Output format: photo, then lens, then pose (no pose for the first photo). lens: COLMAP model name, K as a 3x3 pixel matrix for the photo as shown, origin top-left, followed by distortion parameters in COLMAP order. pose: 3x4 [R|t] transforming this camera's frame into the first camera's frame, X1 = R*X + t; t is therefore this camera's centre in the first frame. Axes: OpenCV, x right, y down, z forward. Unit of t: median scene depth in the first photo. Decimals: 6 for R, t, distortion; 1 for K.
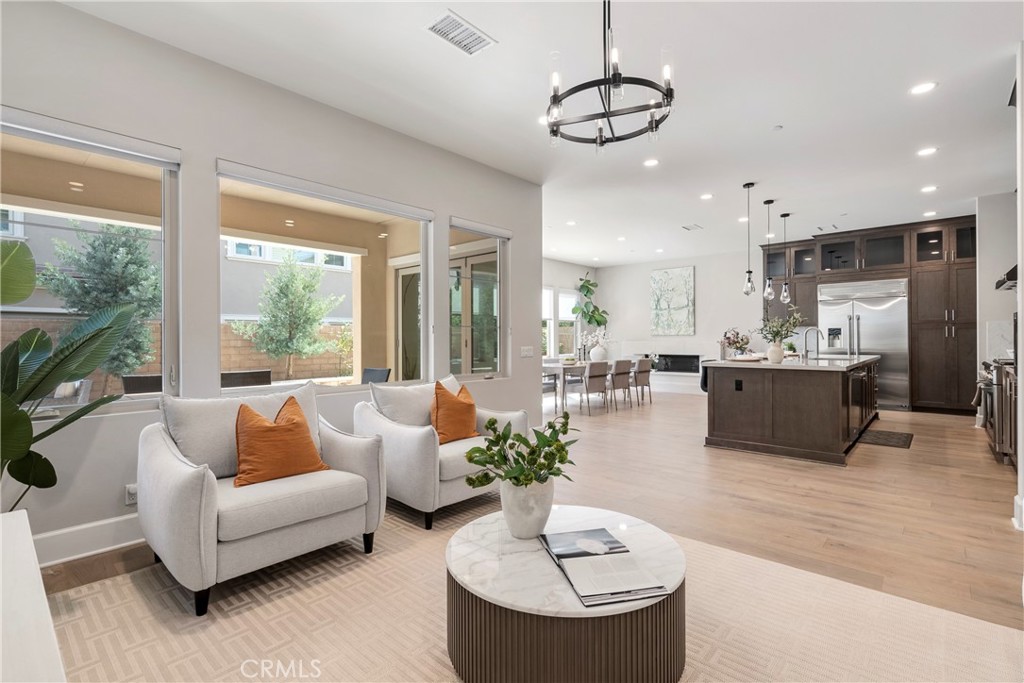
lens RADIAL K [[471.2, 0, 514.2], [0, 471.2, 340.2], [0, 0, 1]] dist [-0.003551, 0.002487]
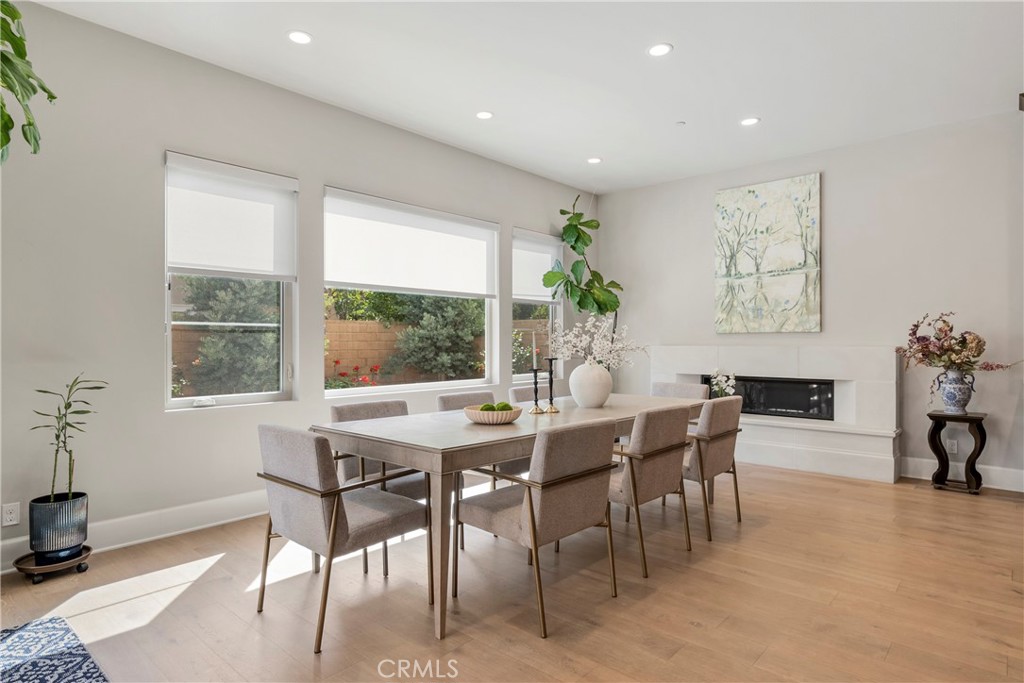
lens RADIAL K [[570.2, 0, 517.2], [0, 570.2, 340.3], [0, 0, 1]] dist [0.005426, 0.003706]
pose [[0.999933, 0.002823, 0.011257, 0.122470], [-0.002777, 0.999988, -0.004103, -0.001006], [-0.011269, 0.004072, 0.999928, 0.595359]]
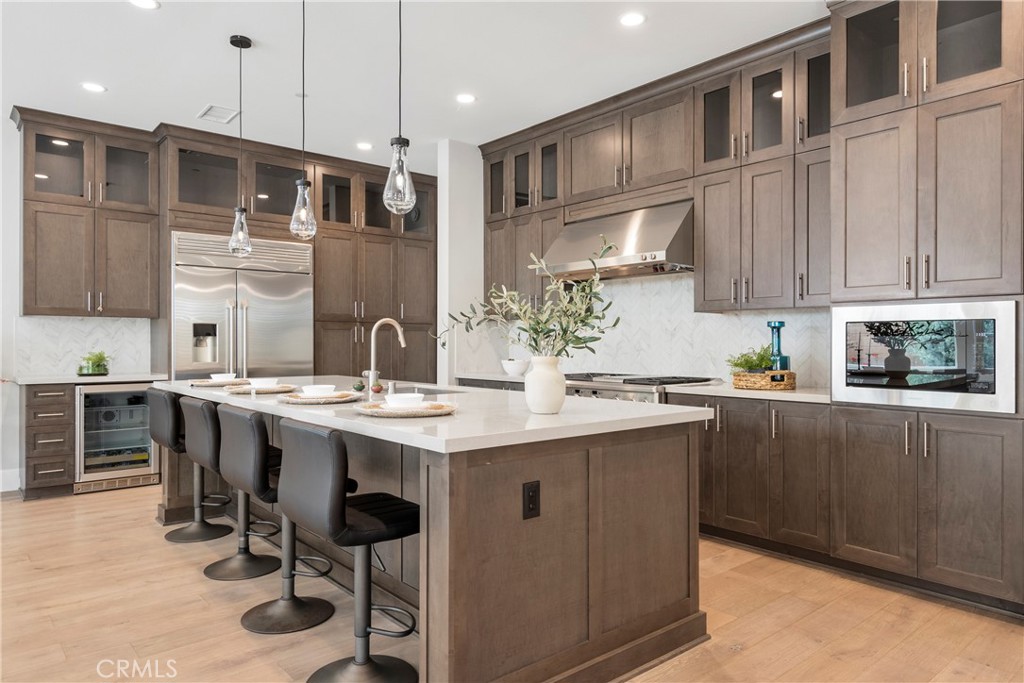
lens RADIAL K [[657.7, 0, 509.9], [0, 657.7, 340.0], [0, 0, 1]] dist [0.006173, 0.005158]
pose [[0.133109, 0.010769, 0.991043, 0.035323], [-0.000191, 0.999941, -0.010840, -0.000608], [-0.991101, 0.001254, 0.133103, 0.568171]]
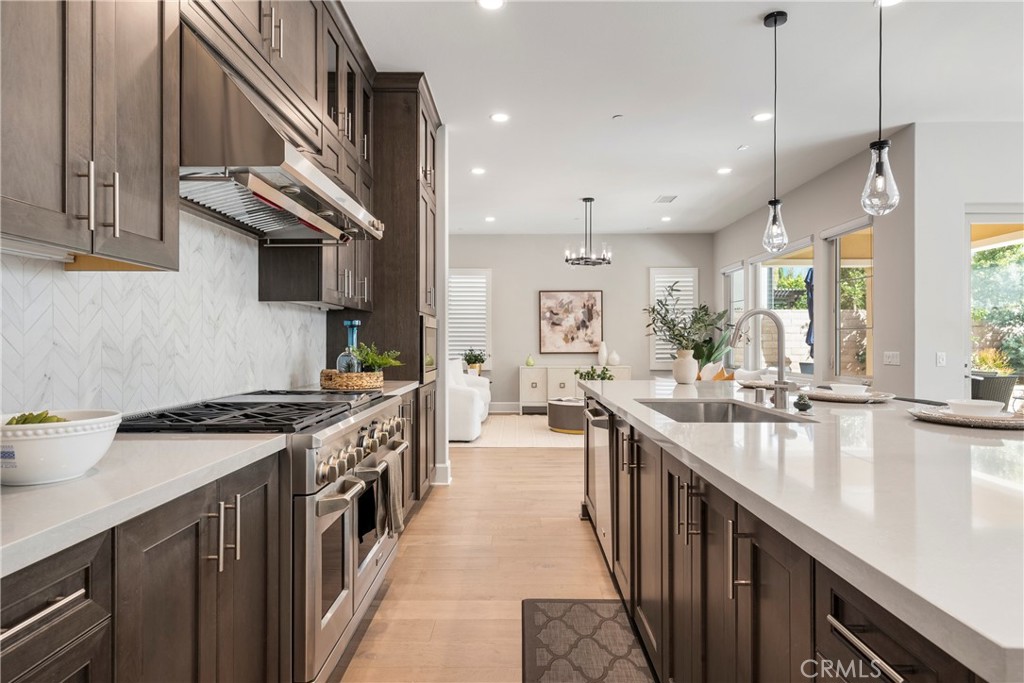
lens RADIAL K [[570.2, 0, 515.6], [0, 570.2, 342.3], [0, 0, 1]] dist [0.005426, 0.003706]
pose [[-0.744624, 0.005393, -0.667462, 0.709570], [0.002402, 0.999983, 0.005399, -0.005008], [0.667480, 0.002417, -0.744624, 0.825622]]
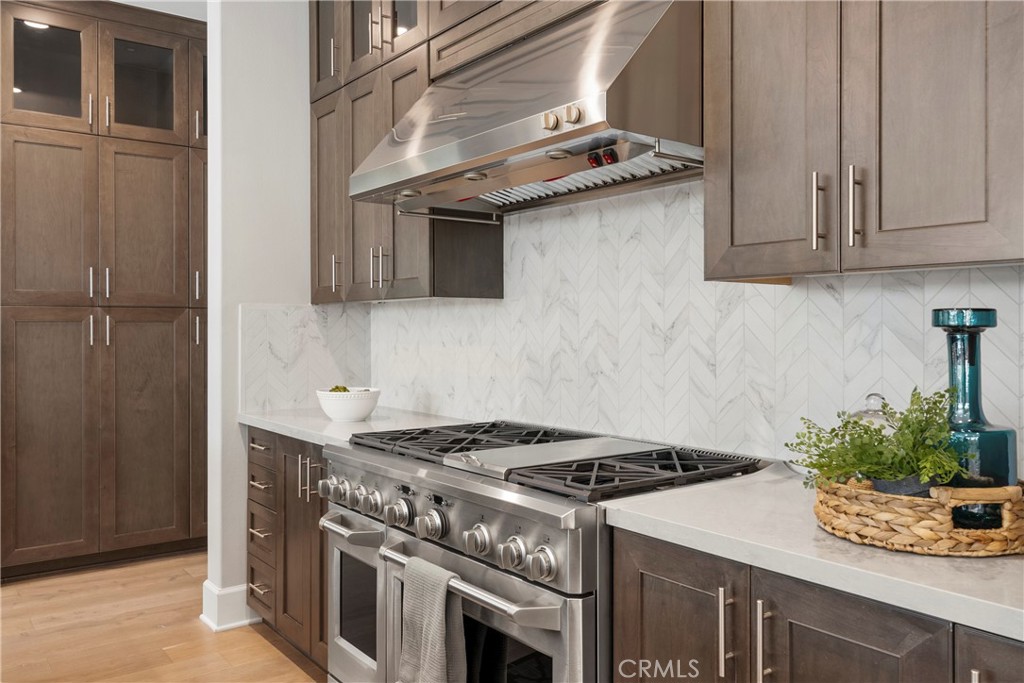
lens RADIAL K [[810.3, 0, 511.2], [0, 810.3, 324.1], [0, 0, 1]] dist [0.008224, 0.000206]
pose [[0.189656, 0.008901, 0.981810, 0.340284], [0.001627, 0.999955, -0.009380, -0.014247], [-0.981849, 0.003377, 0.189633, 0.503295]]
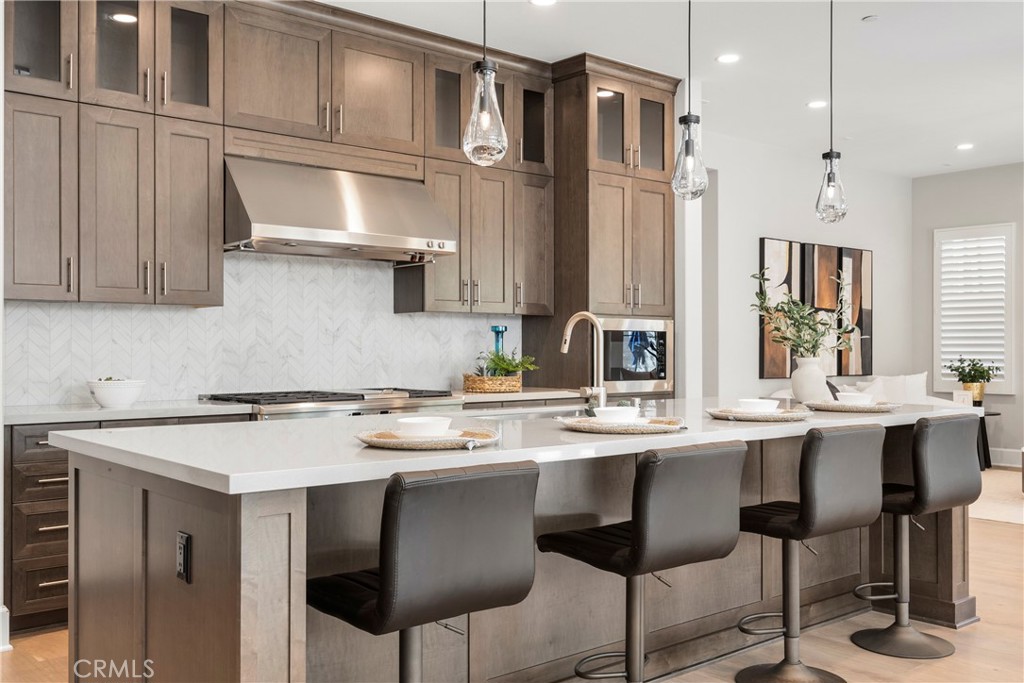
lens RADIAL K [[973.7, 0, 522.8], [0, 973.7, 346.6], [0, 0, 1]] dist [0.036710, 0.000000]
pose [[-0.992842, 0.009057, 0.119091, 0.420727], [0.008772, 0.999957, -0.002921, -0.001496], [-0.119113, -0.001856, -0.992879, 1.151423]]
